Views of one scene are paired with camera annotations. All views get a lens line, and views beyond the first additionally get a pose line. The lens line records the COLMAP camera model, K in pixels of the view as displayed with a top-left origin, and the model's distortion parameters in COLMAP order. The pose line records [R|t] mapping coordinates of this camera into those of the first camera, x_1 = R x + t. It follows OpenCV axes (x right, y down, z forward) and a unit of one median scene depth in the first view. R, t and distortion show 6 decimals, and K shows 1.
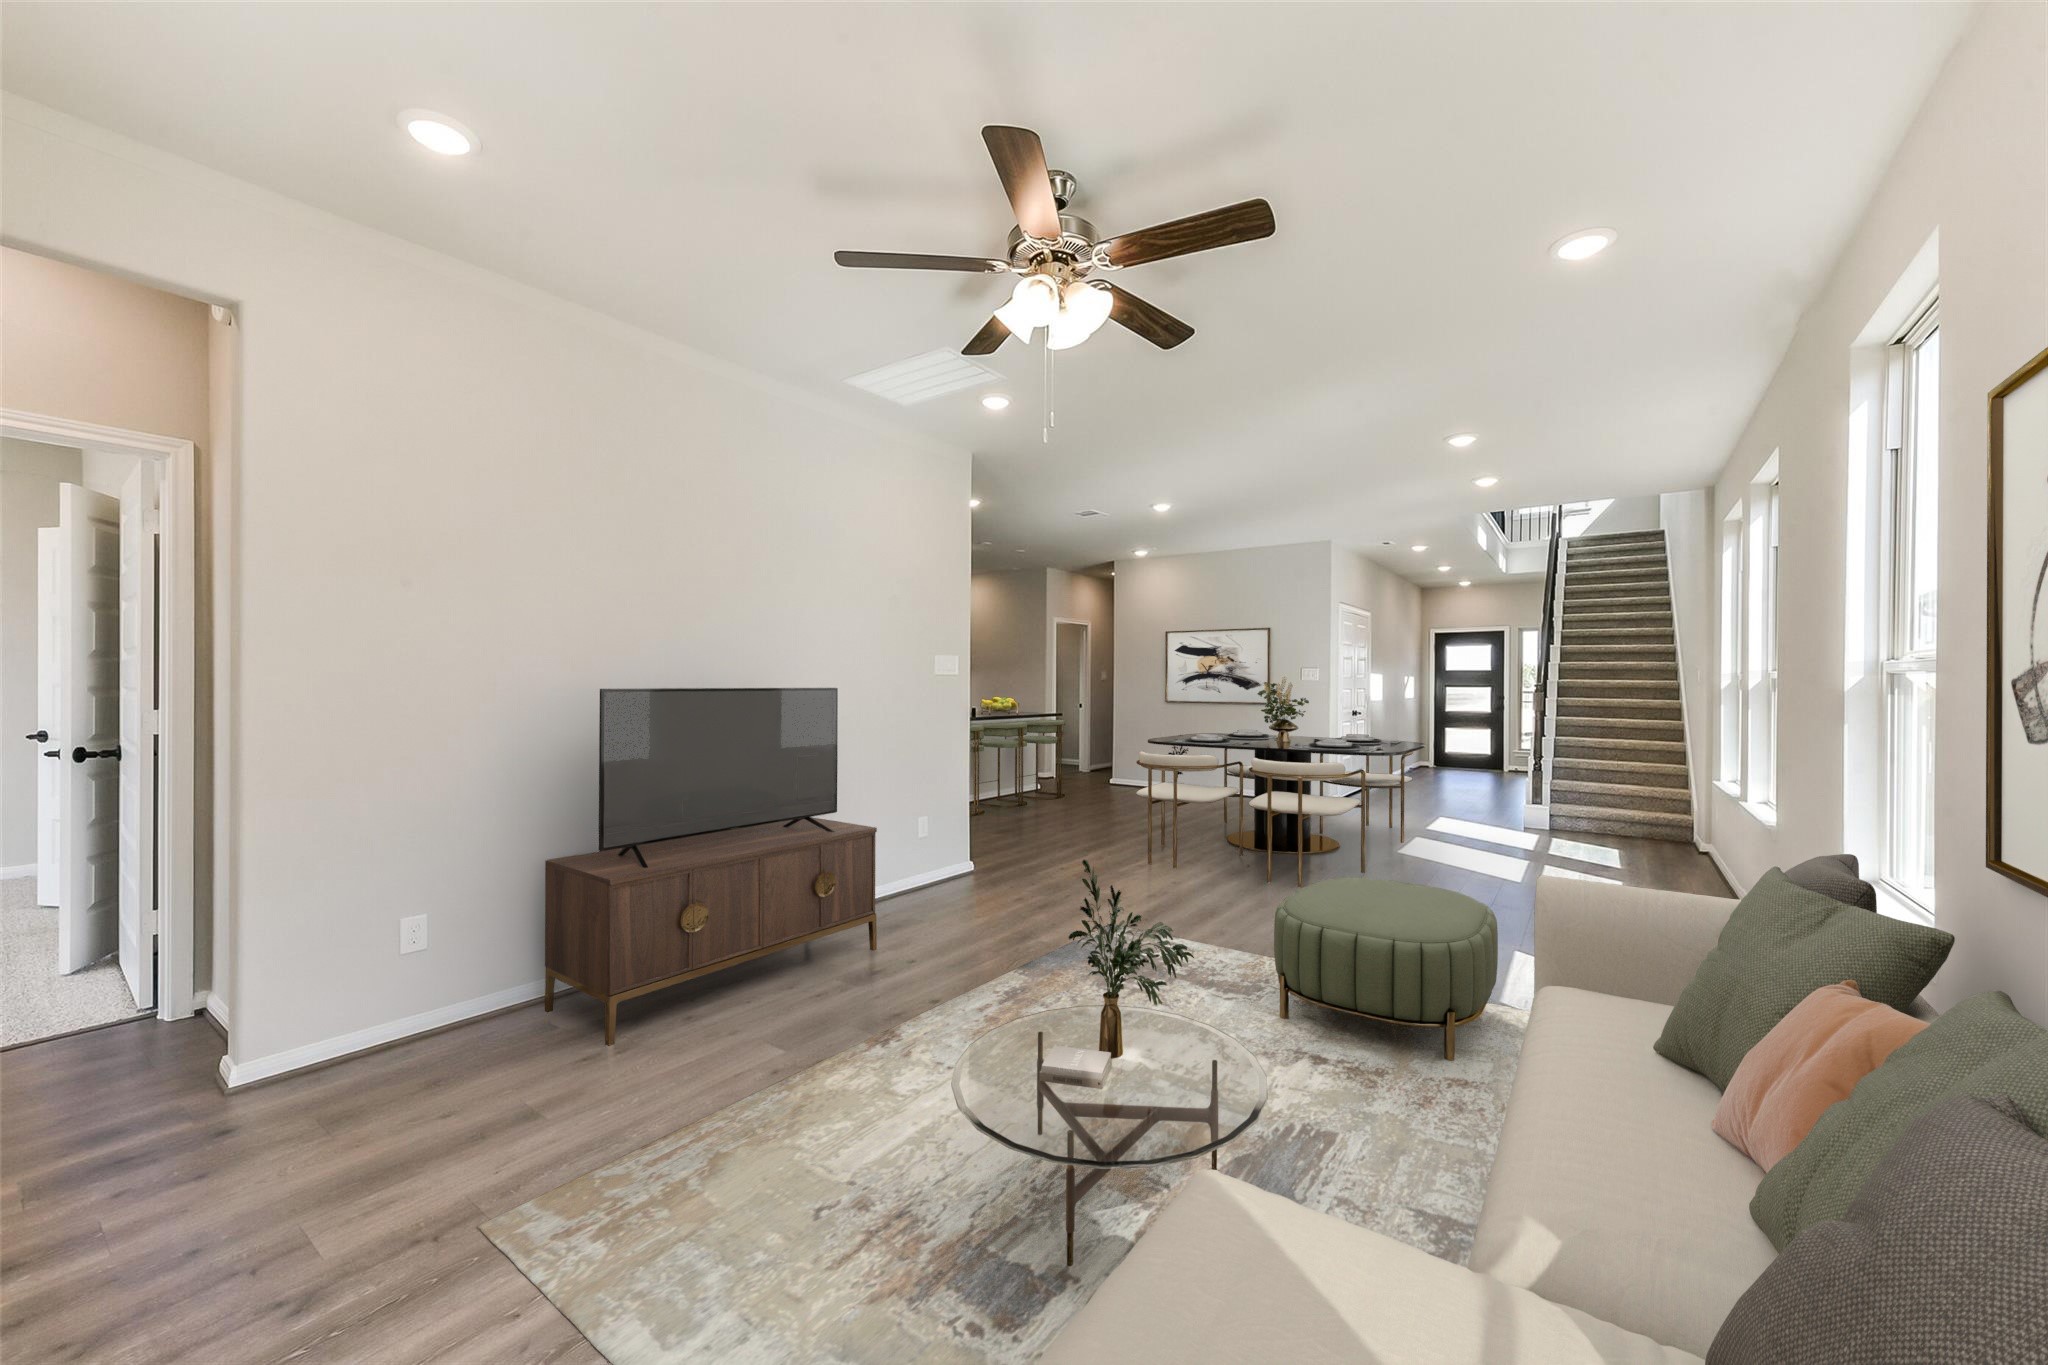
lens RADIAL K [[794.7, 0, 1020.3], [0, 794.7, 680.9], [0, 0, 1]] dist [0.005908, -0.001355]
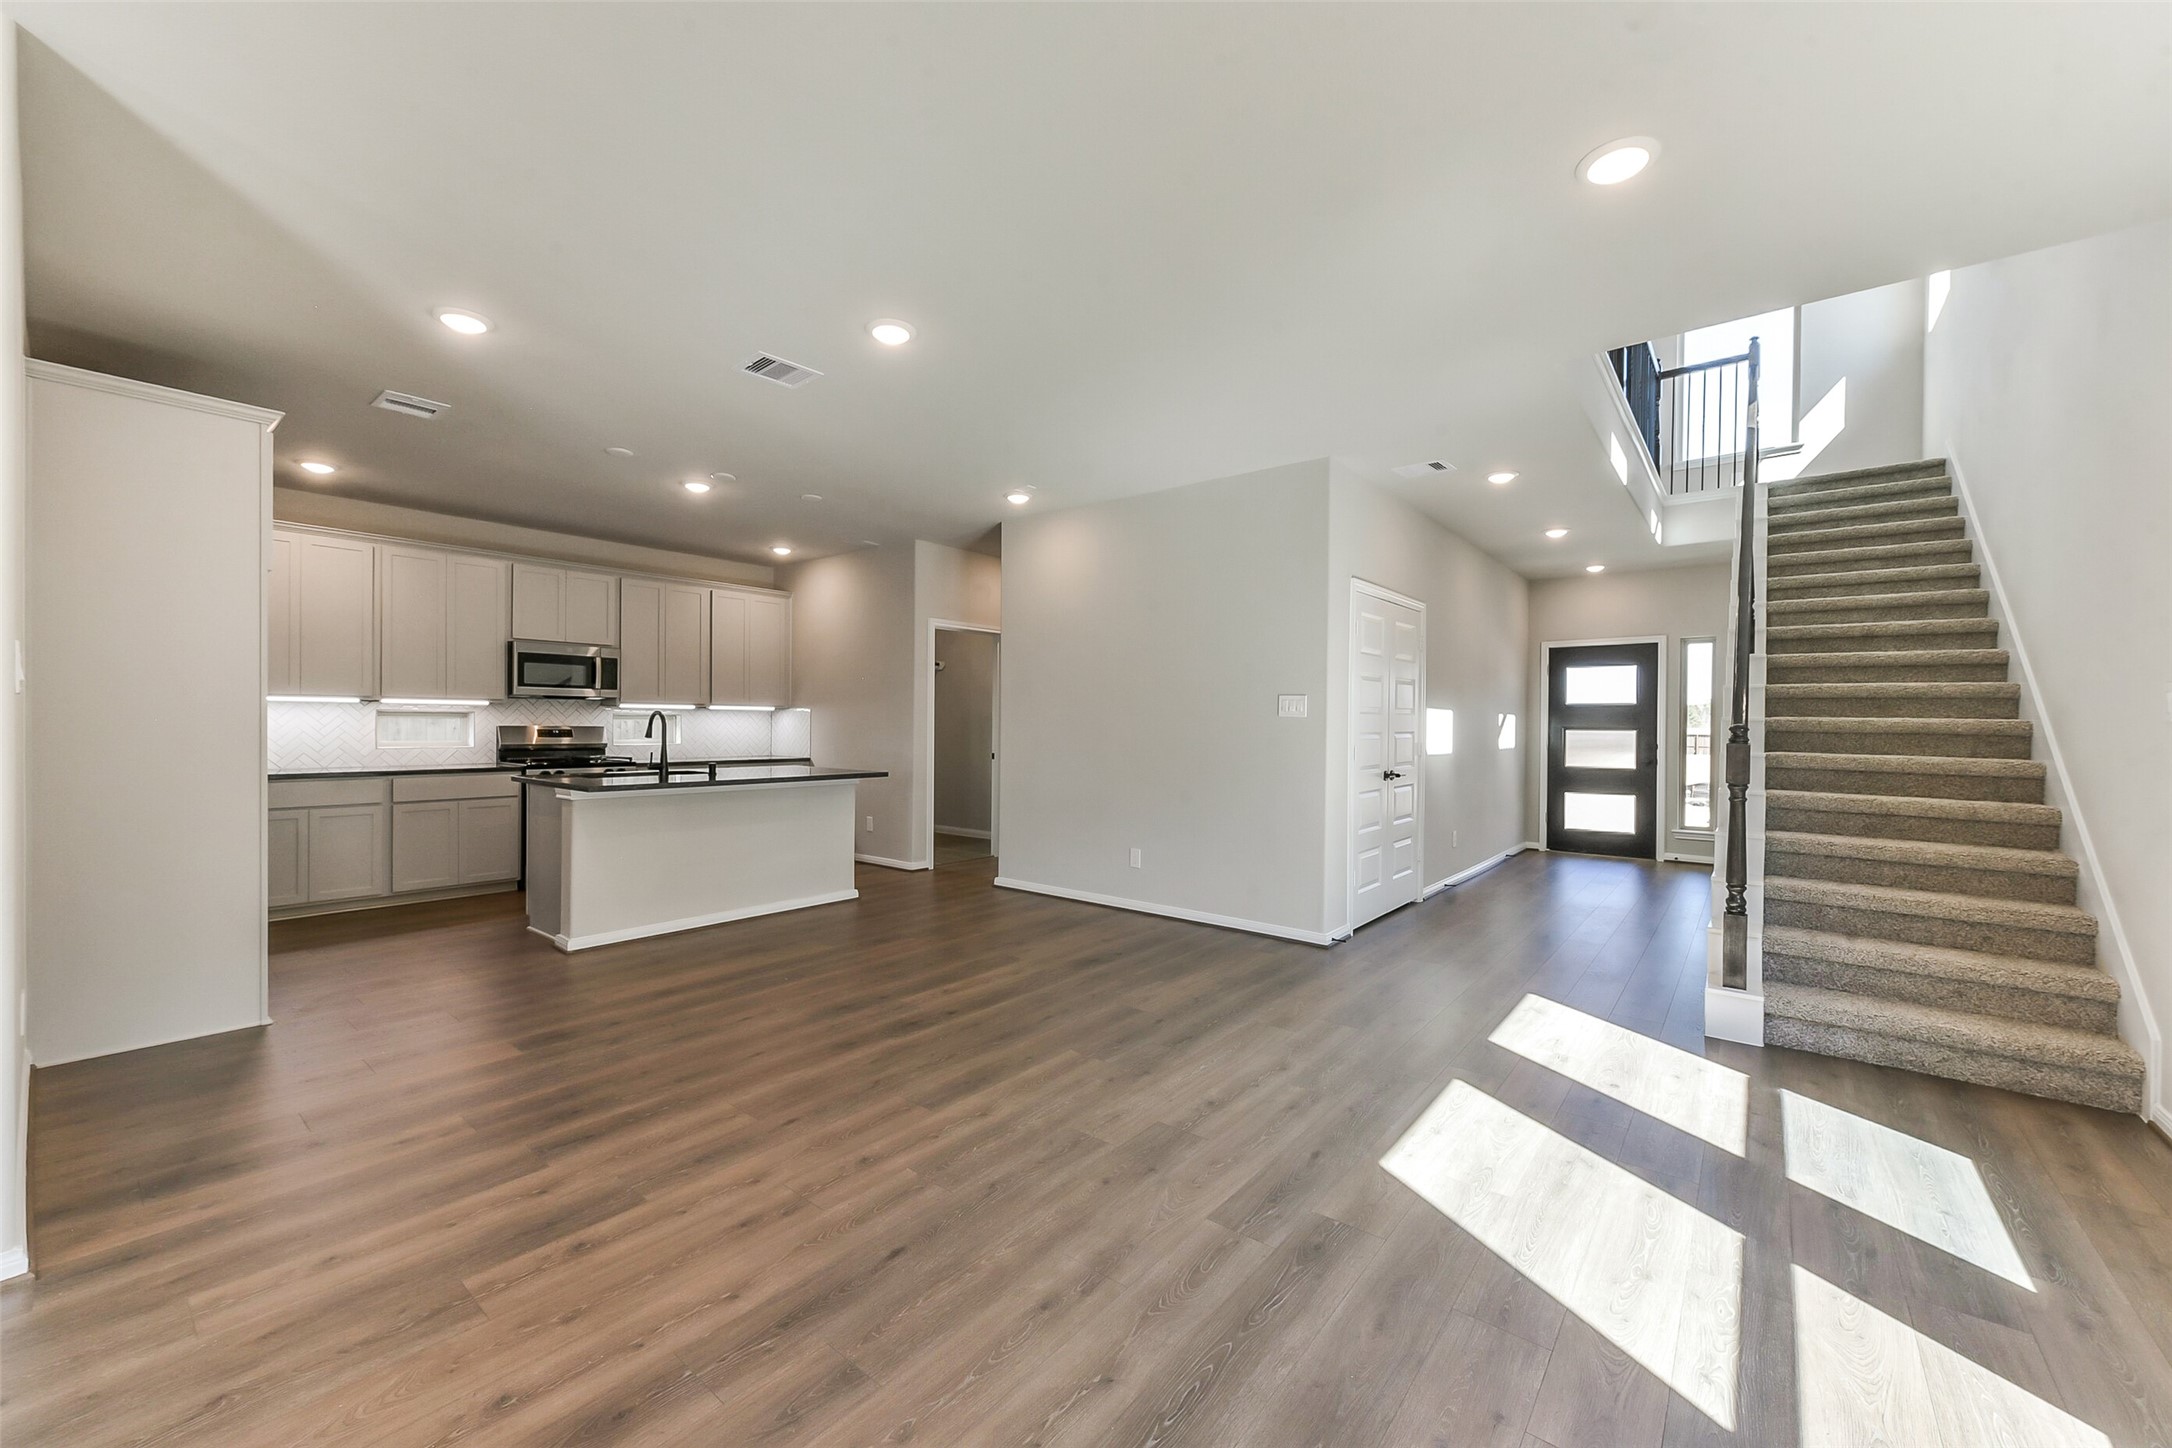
lens RADIAL K [[842.8, 0, 1084.6], [0, 842.8, 721.8], [0, 0, 1]] dist [0.005908, -0.001355]
pose [[0.998870, 0.002549, -0.047451, 0.197604], [-0.002509, 0.999996, 0.000912, 0.001518], [0.047453, -0.000792, 0.998873, 0.329447]]
